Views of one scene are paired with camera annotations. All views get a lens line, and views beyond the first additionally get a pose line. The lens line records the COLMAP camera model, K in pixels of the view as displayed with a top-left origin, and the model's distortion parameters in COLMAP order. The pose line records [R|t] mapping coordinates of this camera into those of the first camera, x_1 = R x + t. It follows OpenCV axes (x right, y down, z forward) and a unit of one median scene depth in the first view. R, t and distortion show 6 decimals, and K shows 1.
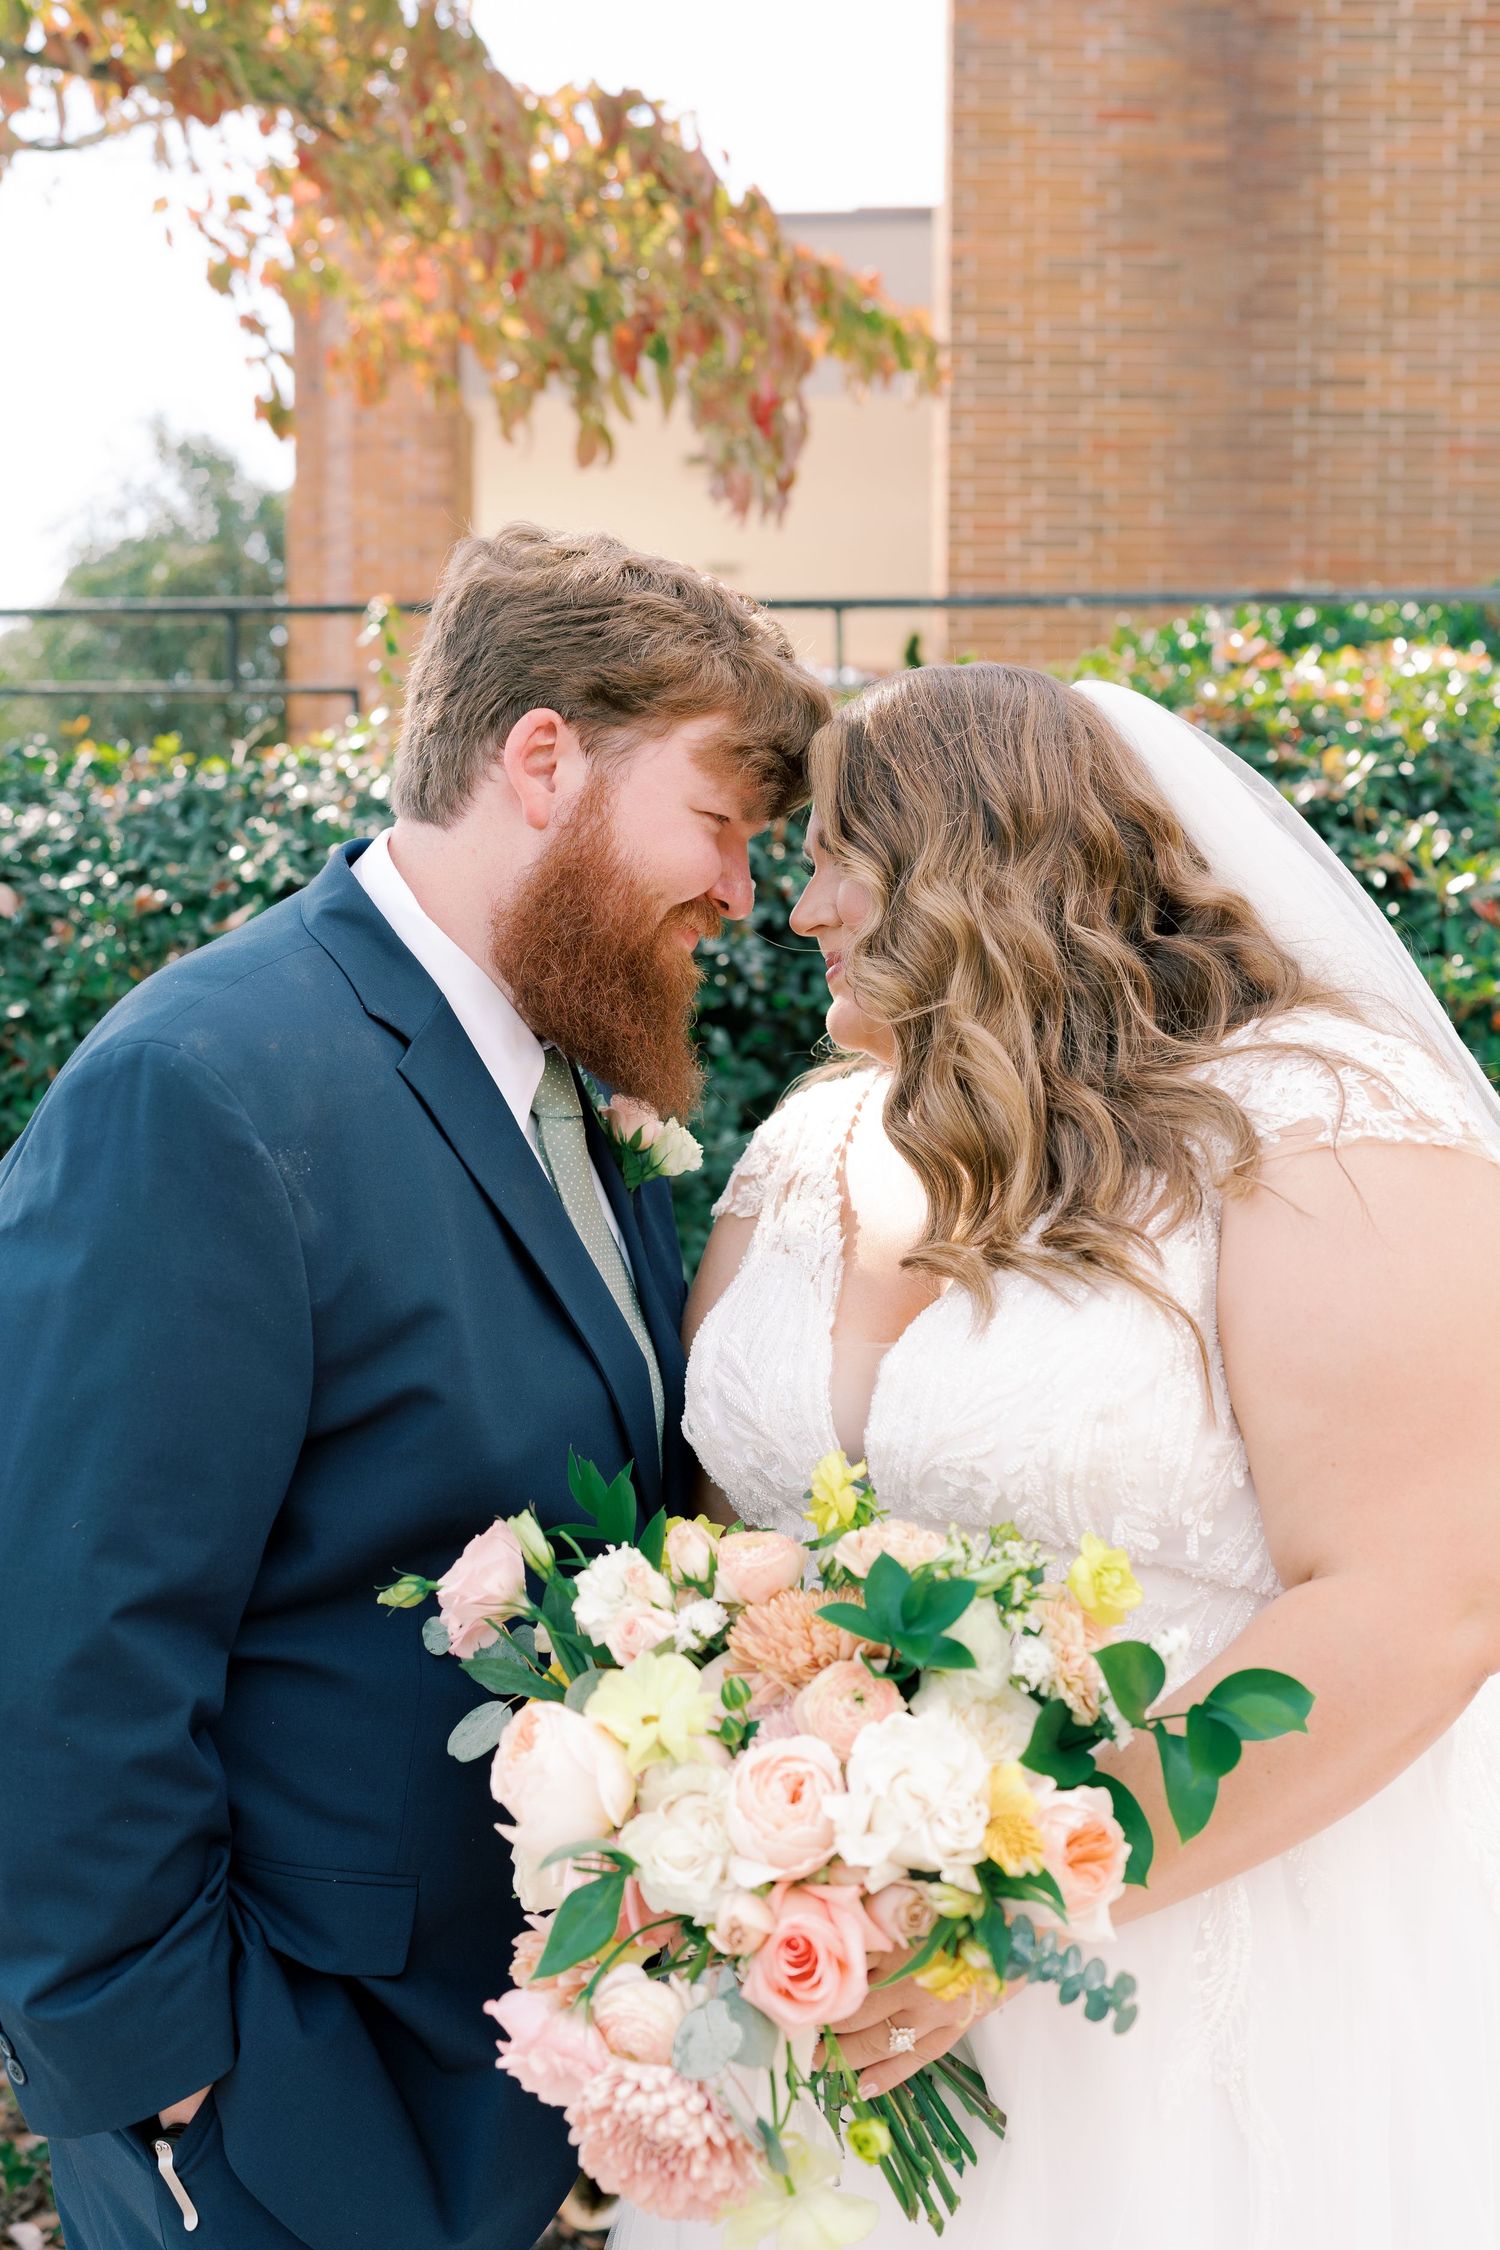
lens RADIAL K [[2274.9, 0, 750.0], [0, 2274.9, 1125.0], [0, 0, 1]] dist [-0.002530, 0.020801]
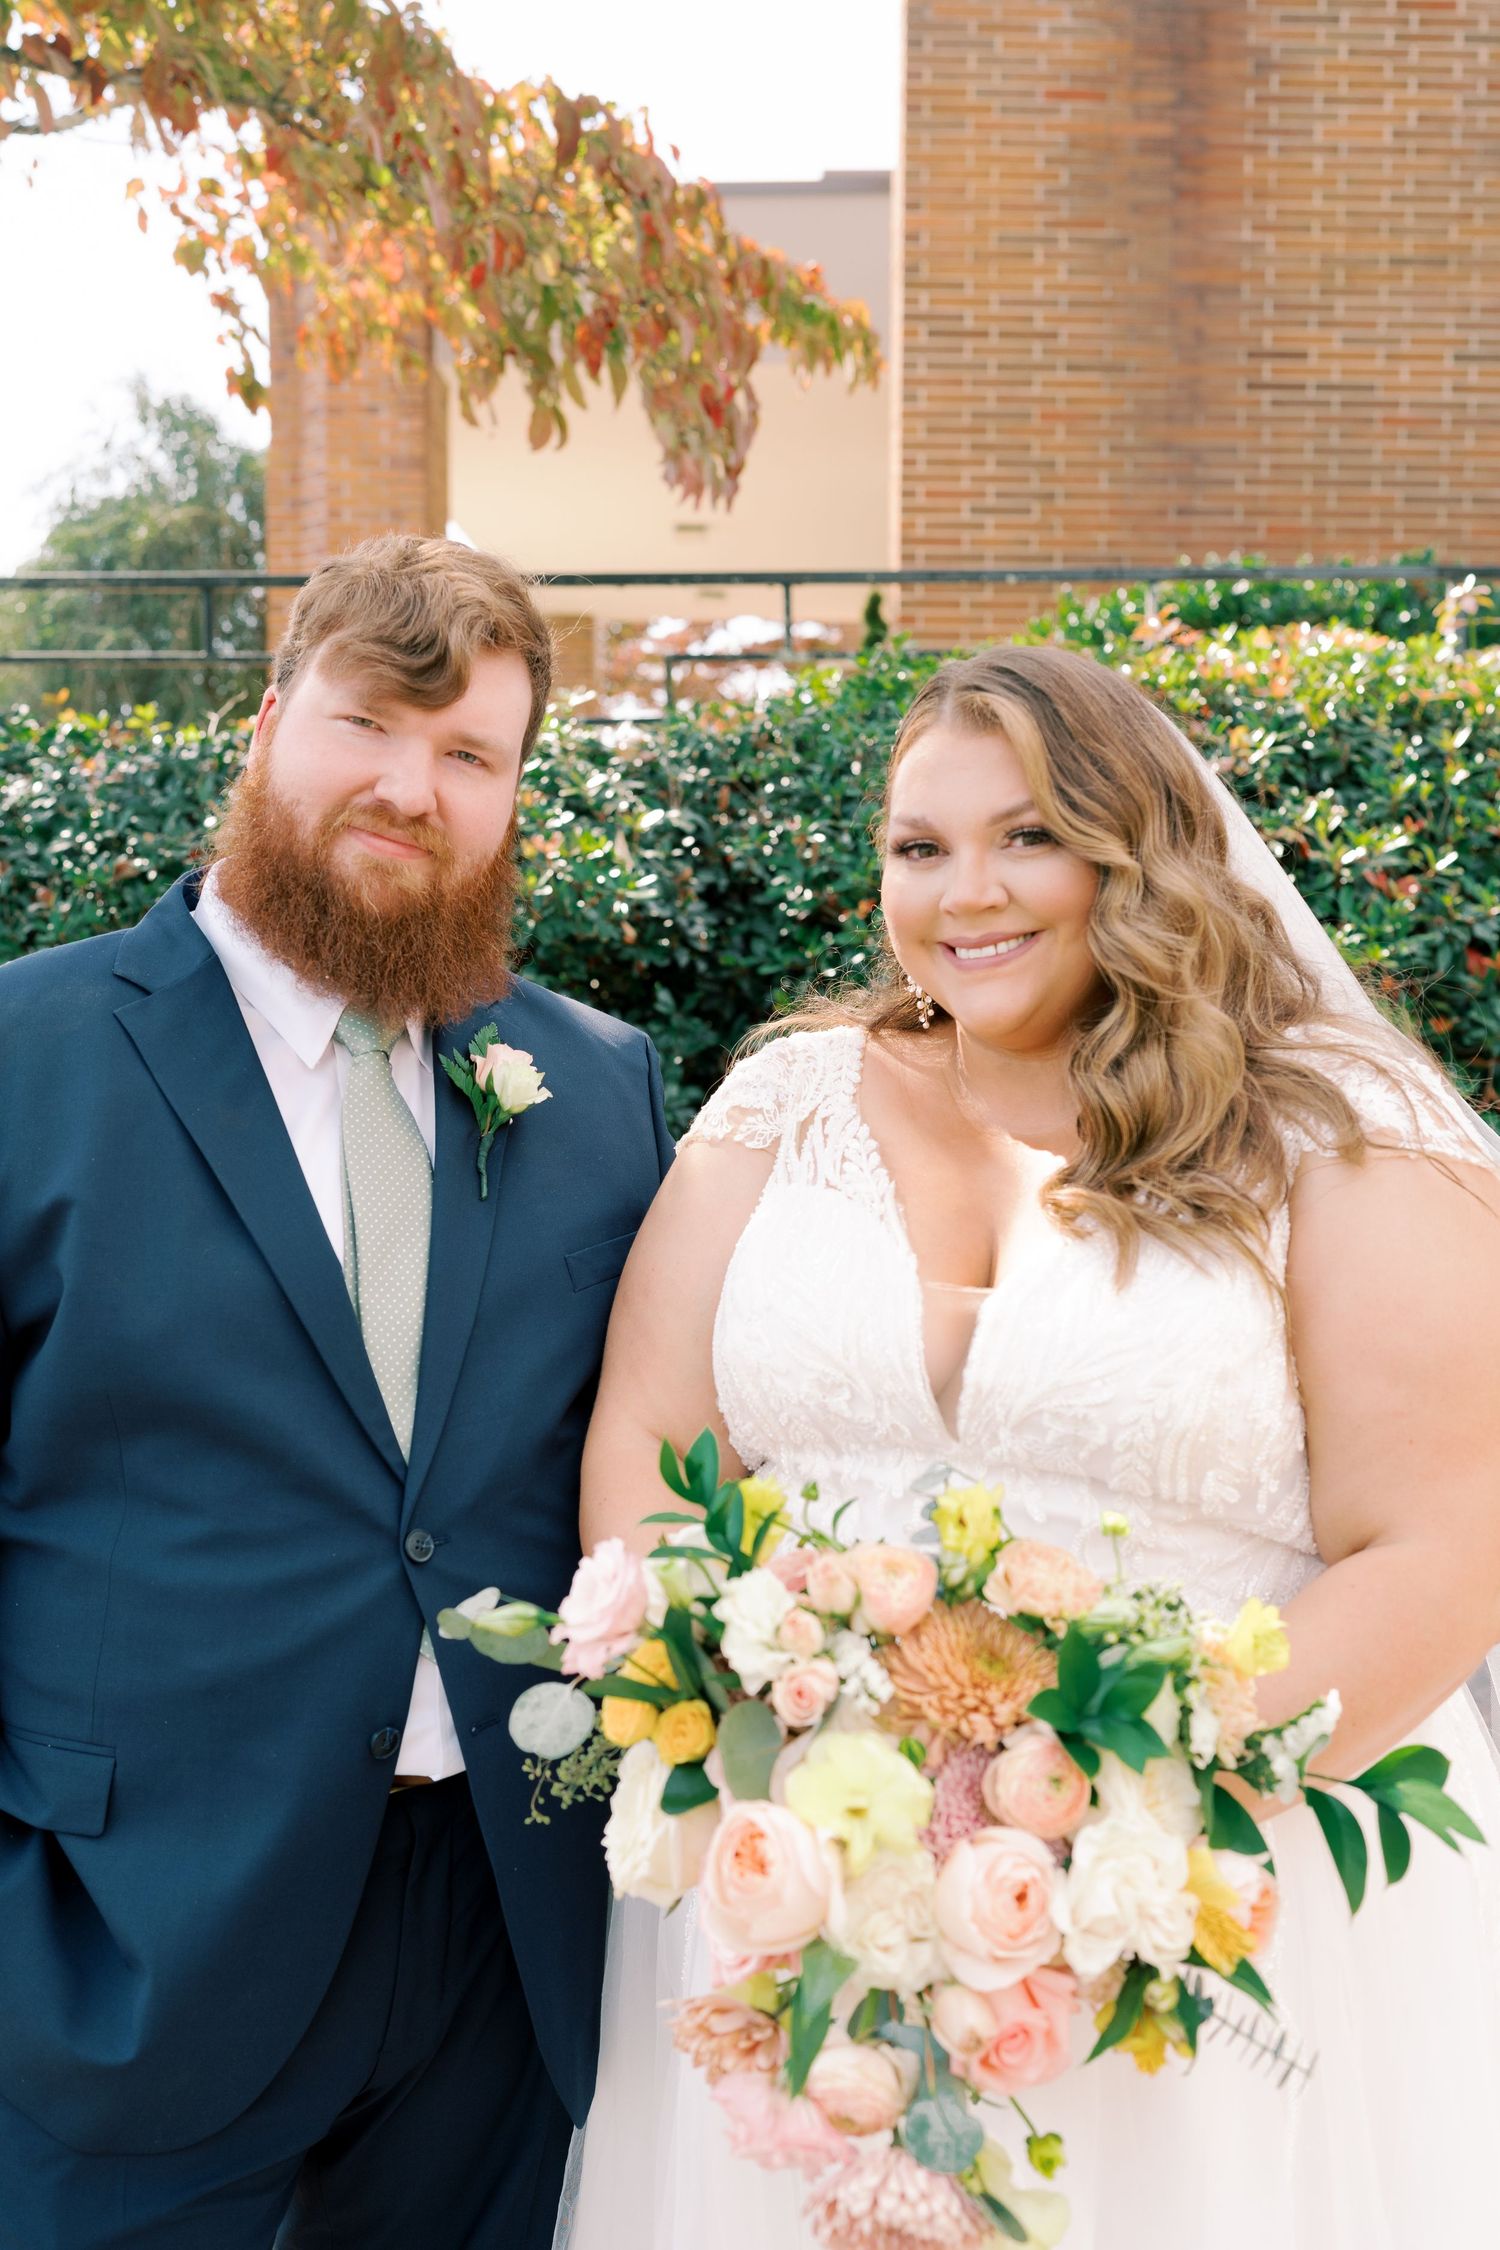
lens RADIAL K [[2205.7, 0, 750.0], [0, 2205.7, 1125.0], [0, 0, 1]] dist [0.001505, 0.001583]
pose [[0.999913, 0.000577, 0.013179, 0.012018], [-0.000926, 0.999649, 0.026471, -0.005218], [-0.013159, -0.026481, 0.999563, -0.032983]]
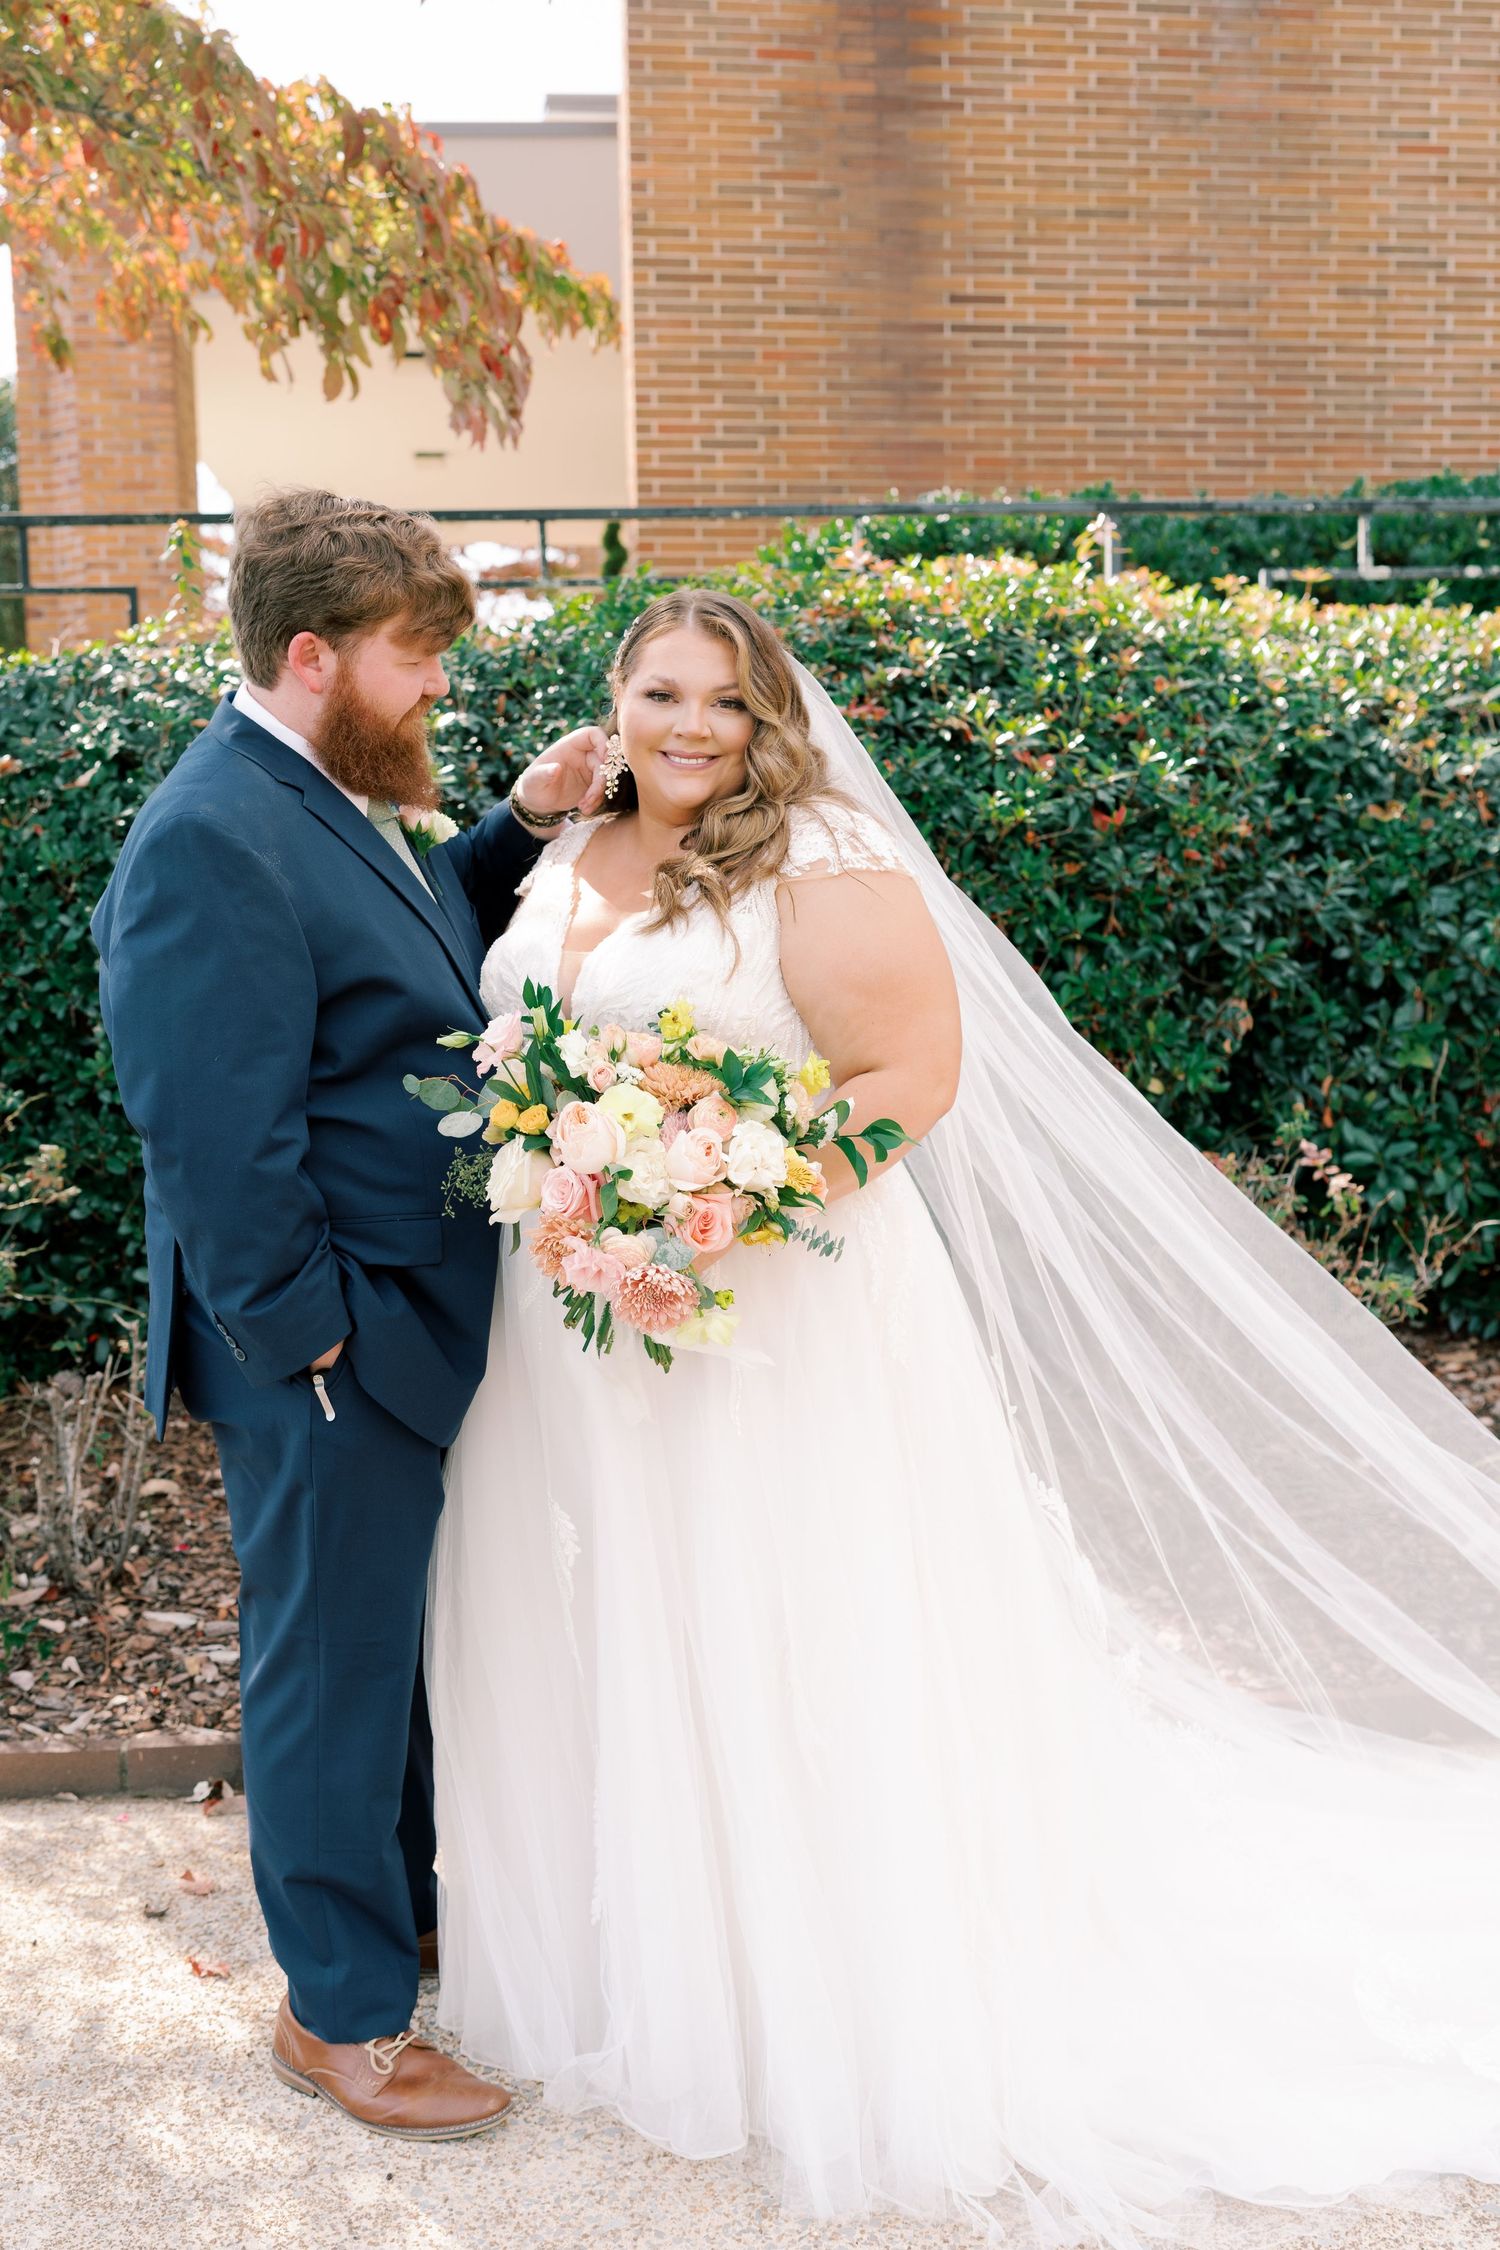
lens RADIAL K [[2205.7, 0, 750.0], [0, 2205.7, 1125.0], [0, 0, 1]] dist [0.001505, 0.001583]
pose [[0.991758, -0.035595, 0.123084, -0.009377], [0.028244, 0.997741, 0.060959, 0.034411], [-0.124976, -0.056980, 0.990522, -0.259841]]
